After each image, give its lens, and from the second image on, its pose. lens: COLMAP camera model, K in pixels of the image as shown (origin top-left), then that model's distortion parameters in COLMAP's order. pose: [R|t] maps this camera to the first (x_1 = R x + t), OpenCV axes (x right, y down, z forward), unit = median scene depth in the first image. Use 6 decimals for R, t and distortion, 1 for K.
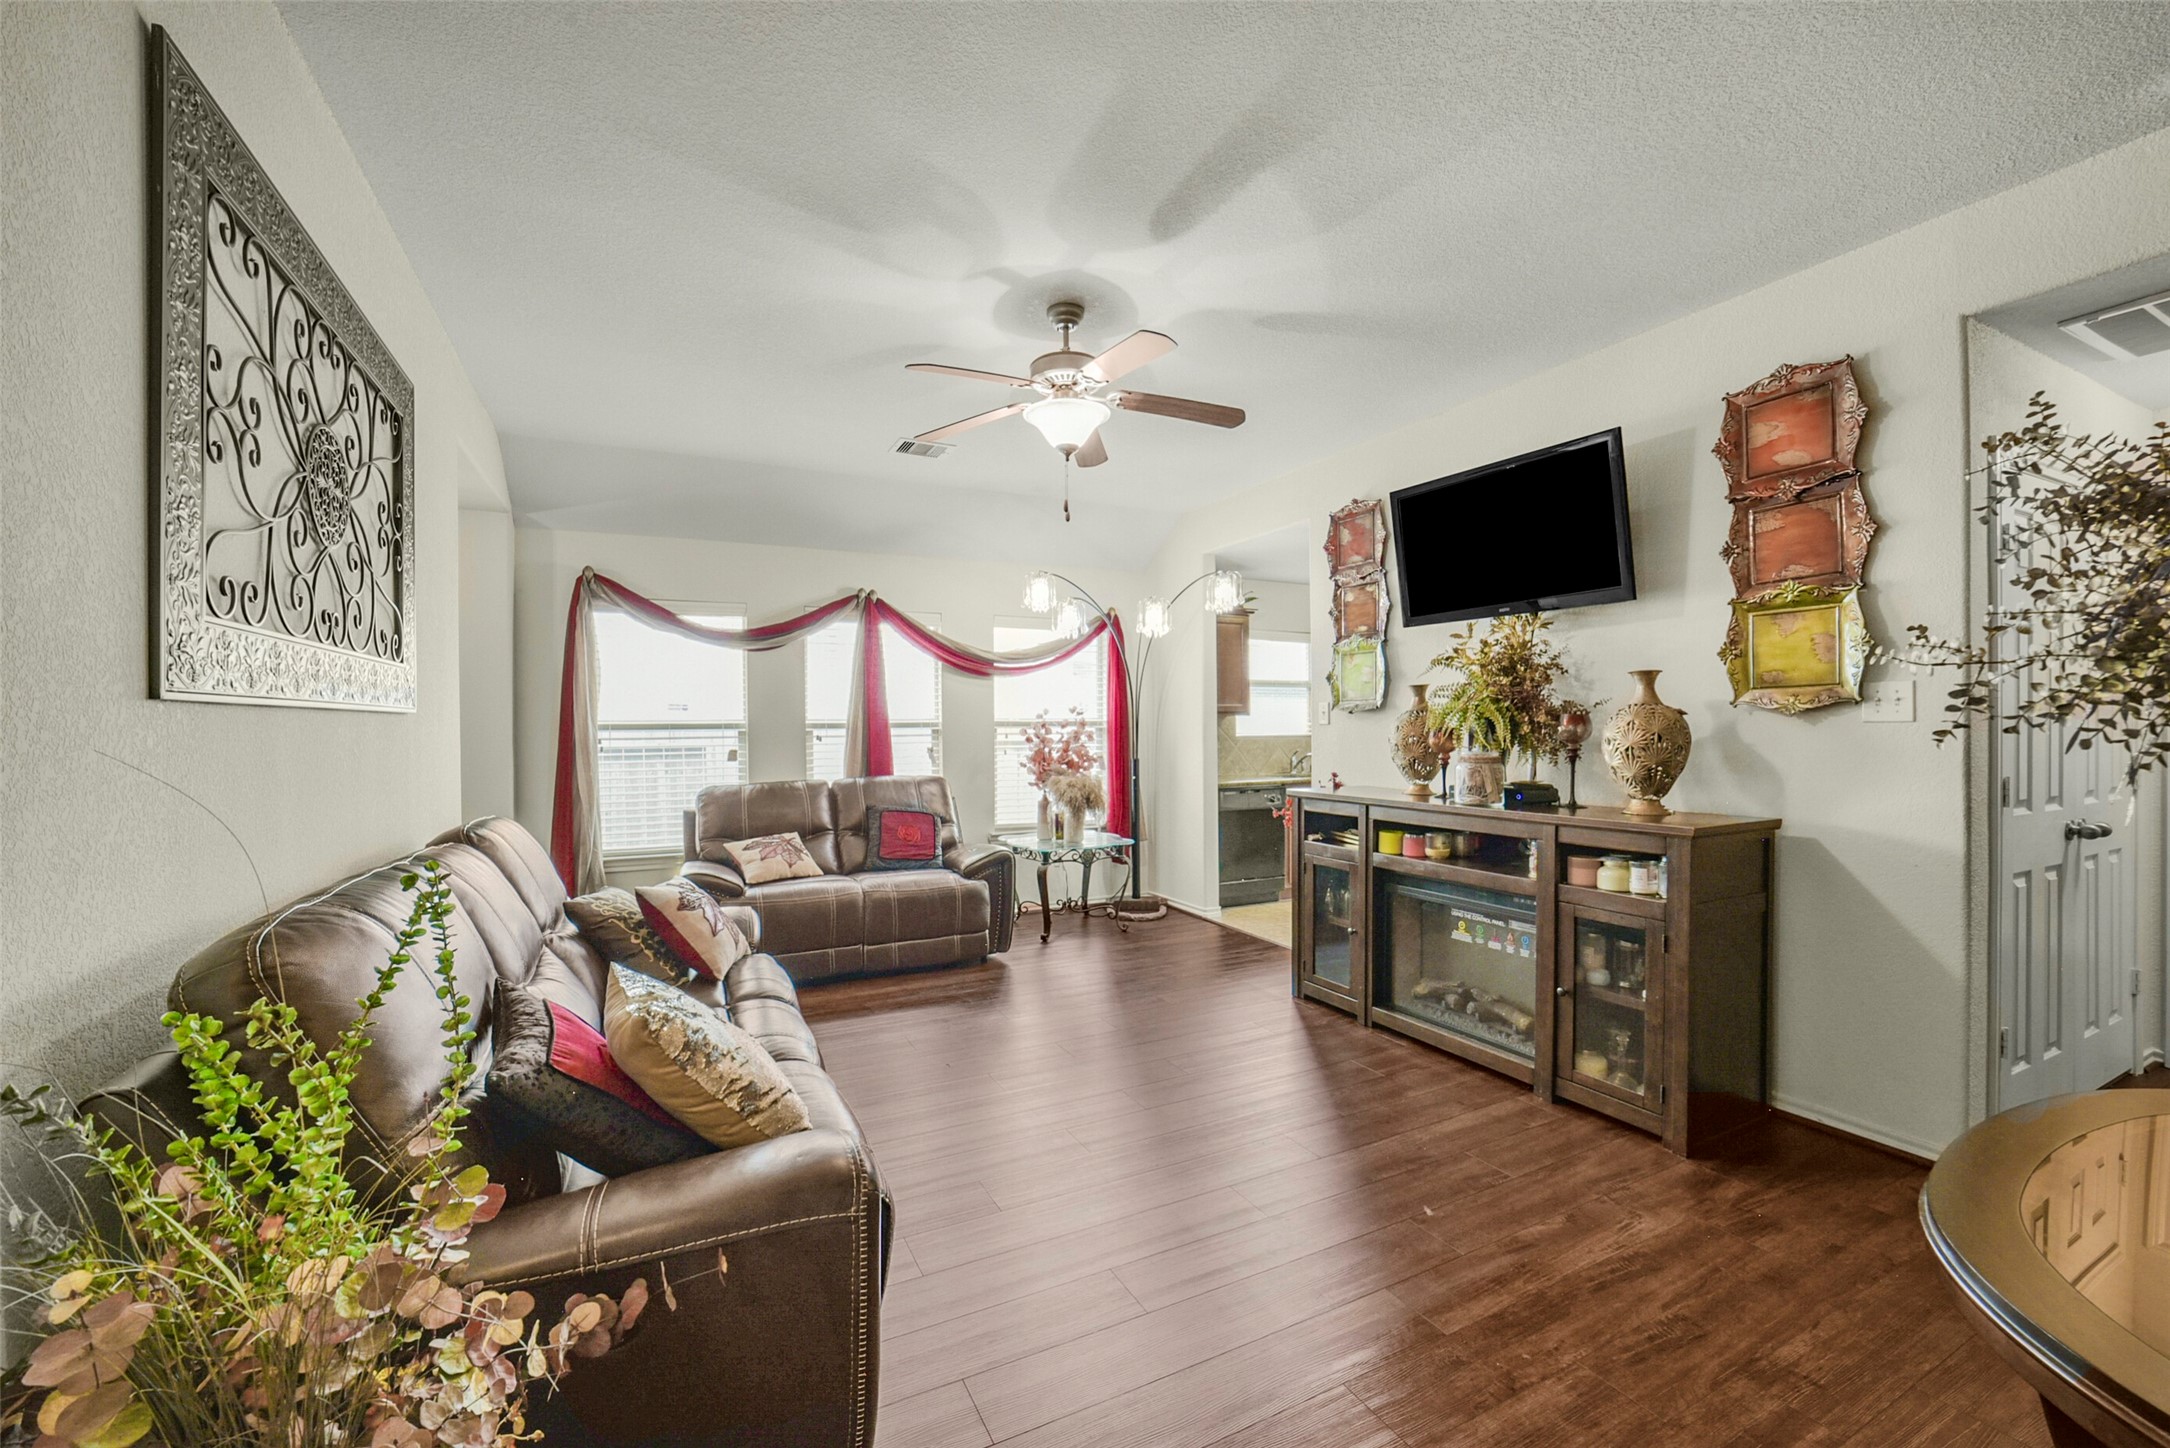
lens RADIAL K [[869.5, 0, 1096.3], [0, 869.5, 723.2], [0, 0, 1]] dist [0.004137, 0.001080]
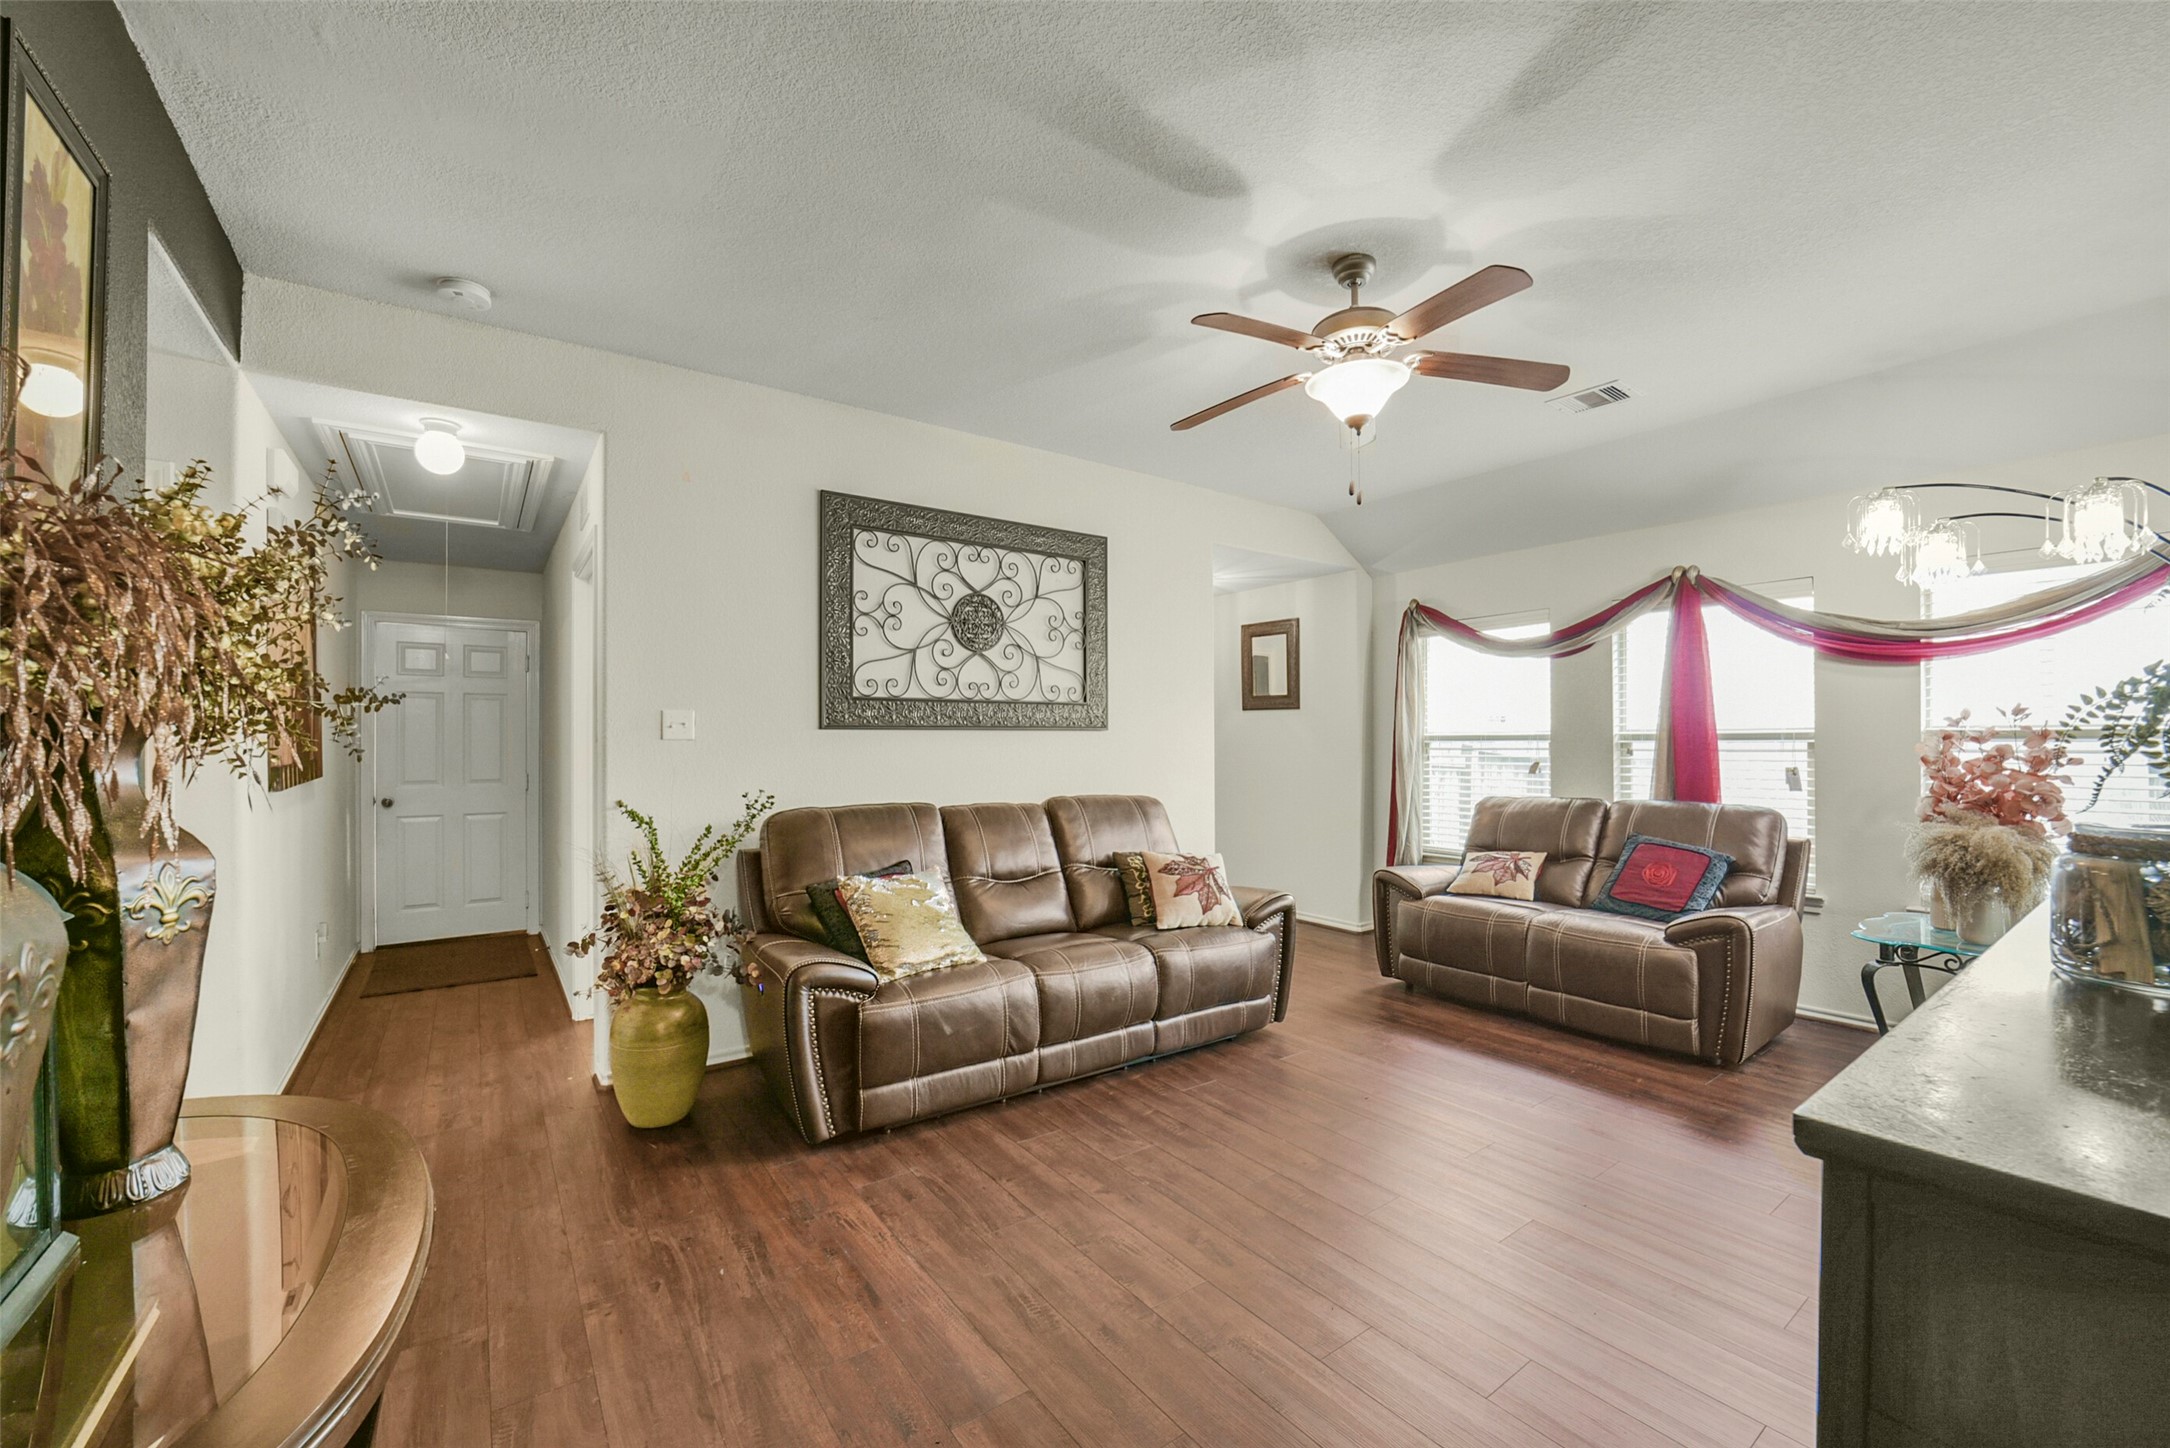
lens RADIAL K [[869.5, 0, 1083.9], [0, 869.5, 735.6], [0, 0, 1]] dist [0.004137, 0.001080]
pose [[0.169490, 0.003894, -0.985524, 0.449033], [0.000894, 0.999991, 0.004105, -0.003122], [0.985531, -0.001577, 0.169485, 0.336922]]
